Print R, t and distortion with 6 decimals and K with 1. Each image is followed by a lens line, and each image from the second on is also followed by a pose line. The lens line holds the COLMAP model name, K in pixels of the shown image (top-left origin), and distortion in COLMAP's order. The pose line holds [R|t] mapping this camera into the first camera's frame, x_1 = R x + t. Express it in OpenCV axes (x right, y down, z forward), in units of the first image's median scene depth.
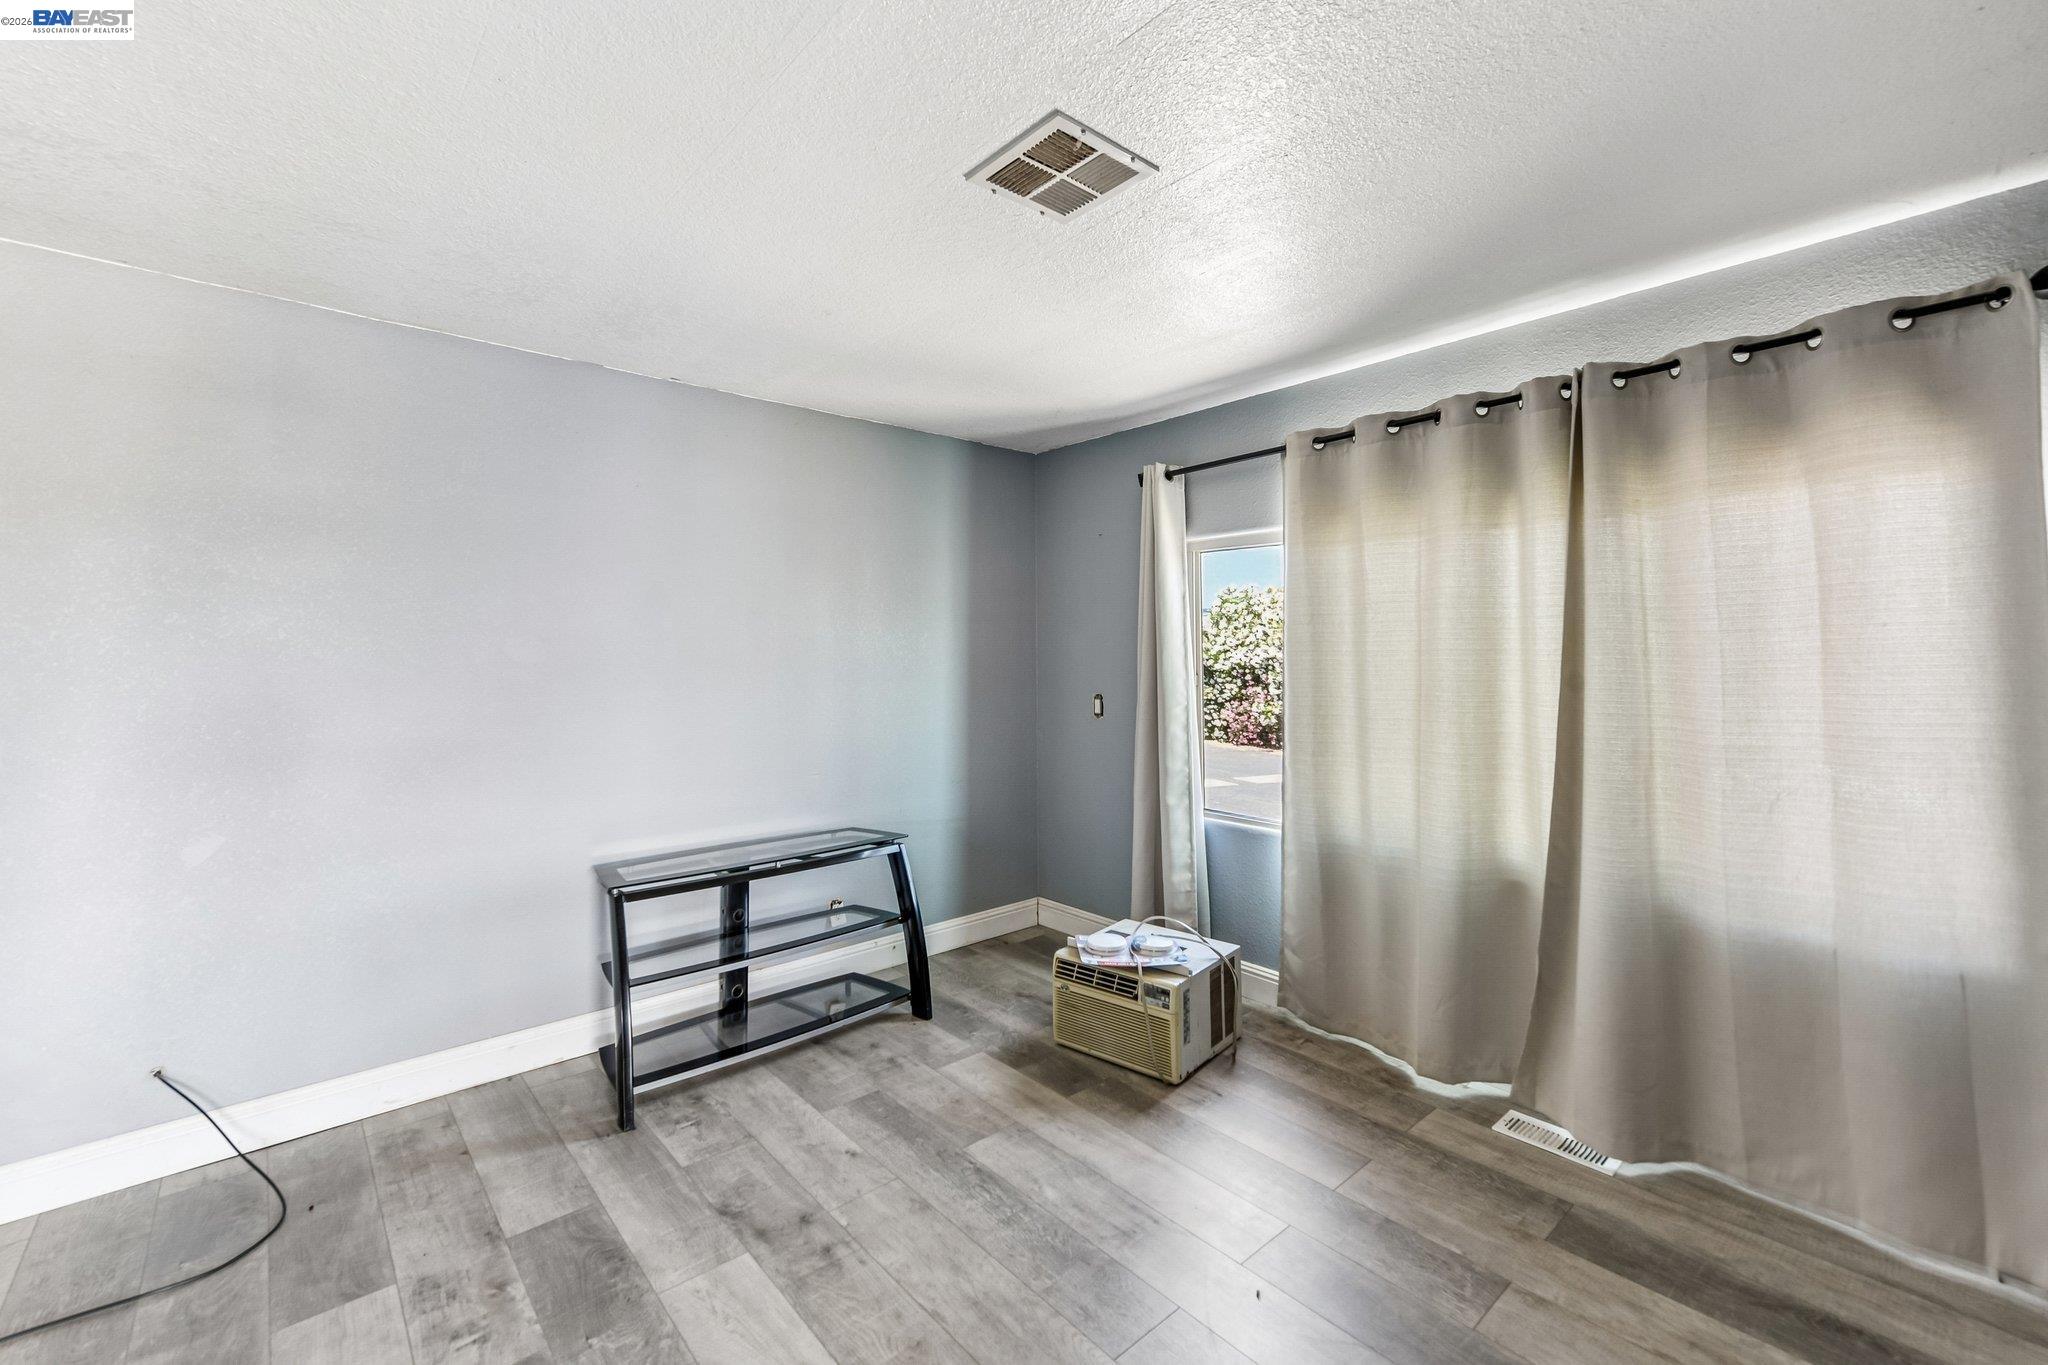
lens RADIAL K [[879.9, 0, 1021.7], [0, 879.9, 619.7], [0, 0, 1]] dist [0.021074, 0.000363]
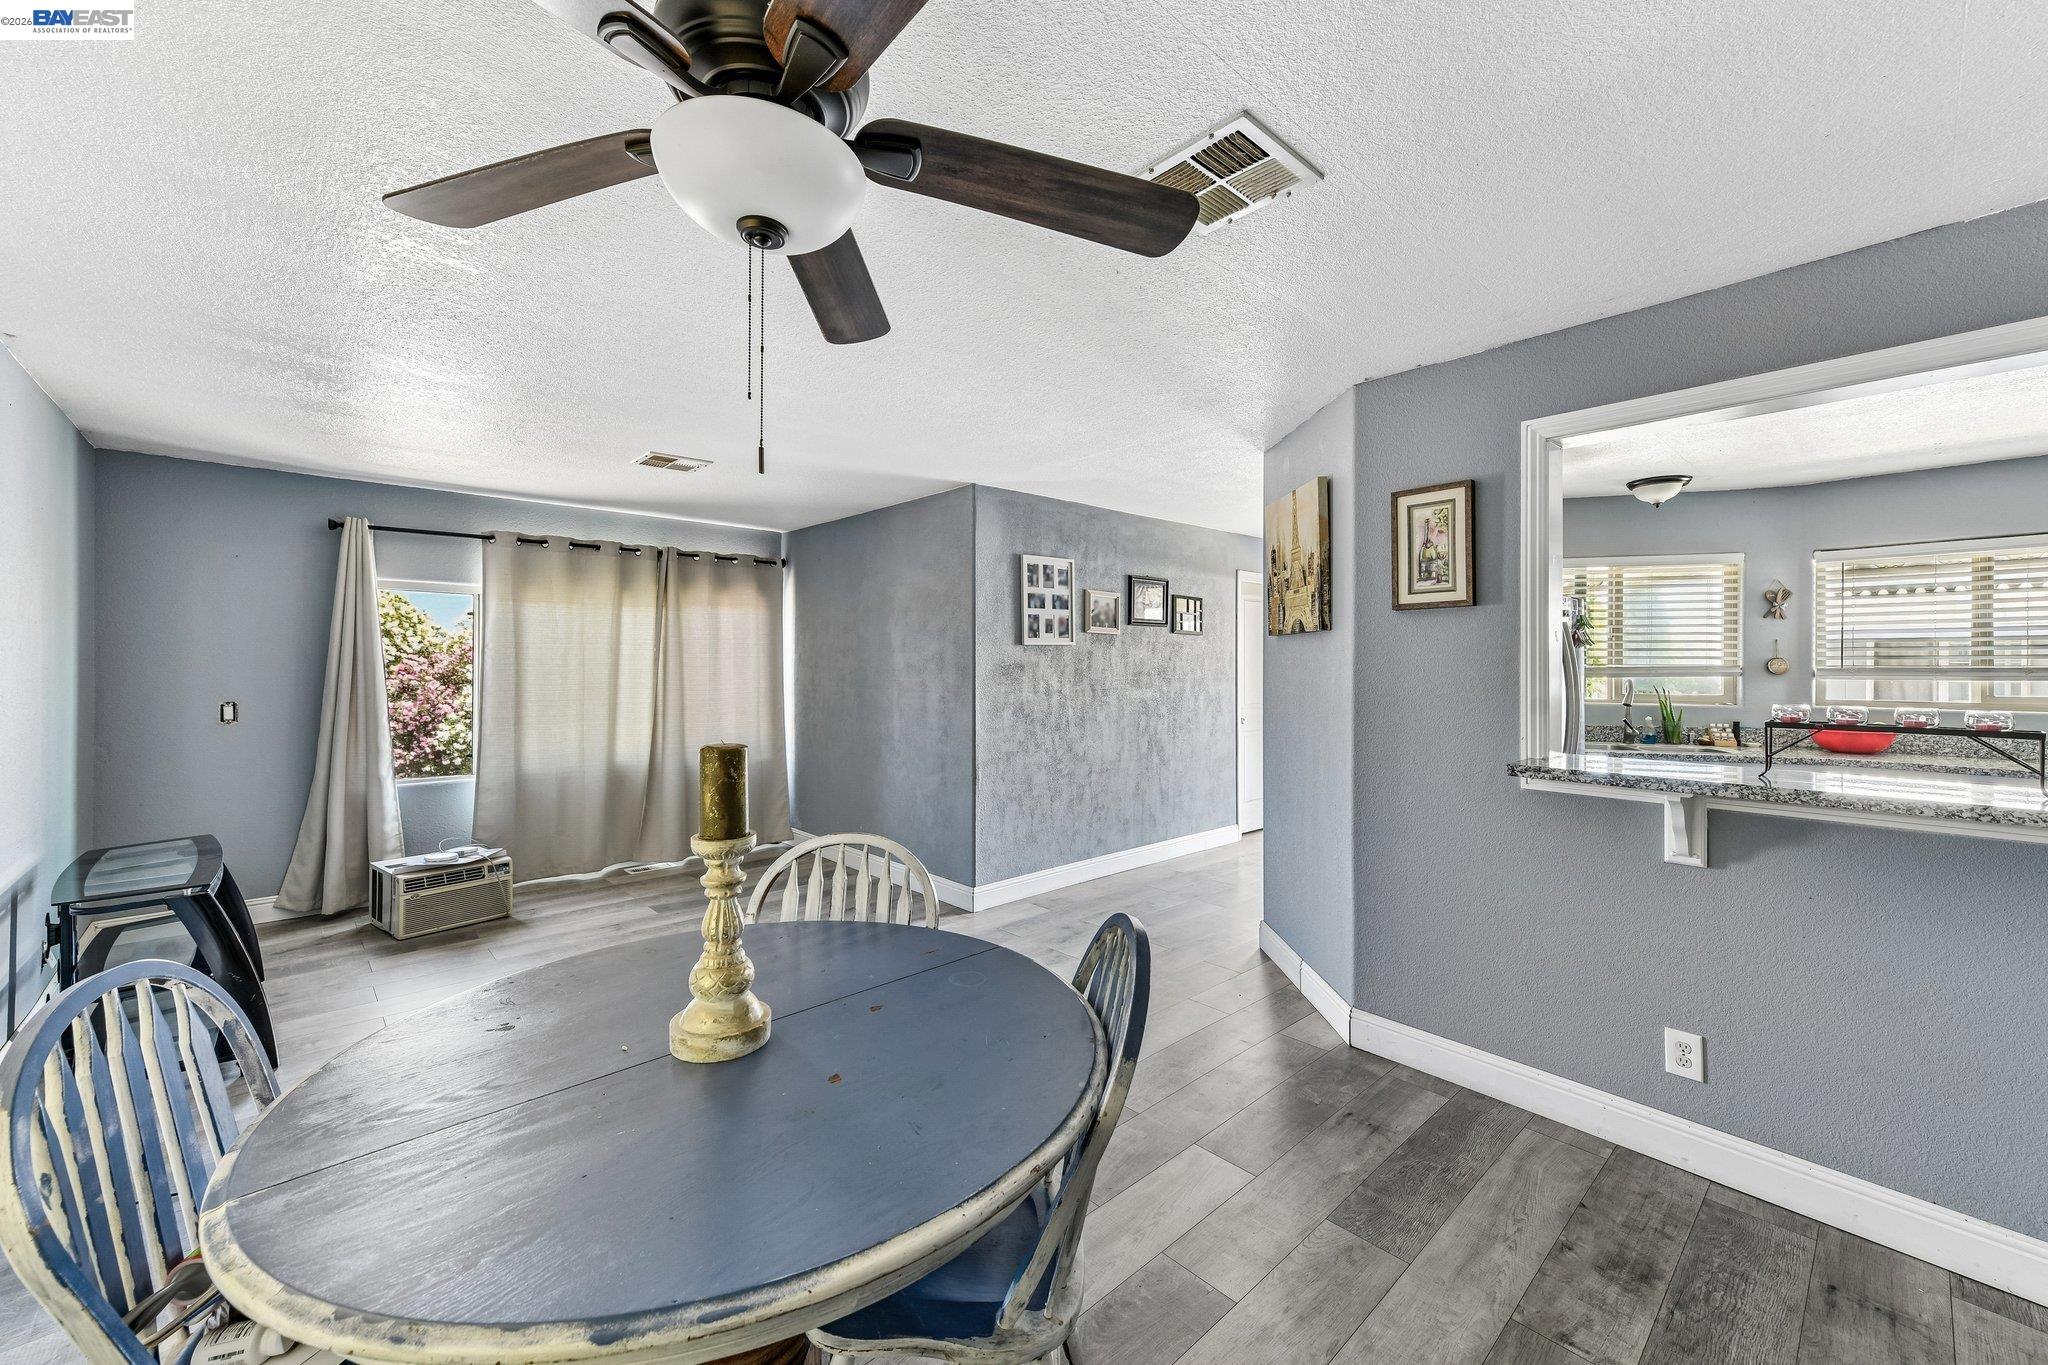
lens RADIAL K [[799.4, 0, 1023.6], [0, 799.4, 669.7], [0, 0, 1]] dist [0.018028, -0.000093]
pose [[-0.017472, 0.003588, 0.999841, -1.395994], [-0.034878, 0.999383, -0.004196, 0.022271], [-0.999239, -0.034946, -0.017336, 0.053668]]
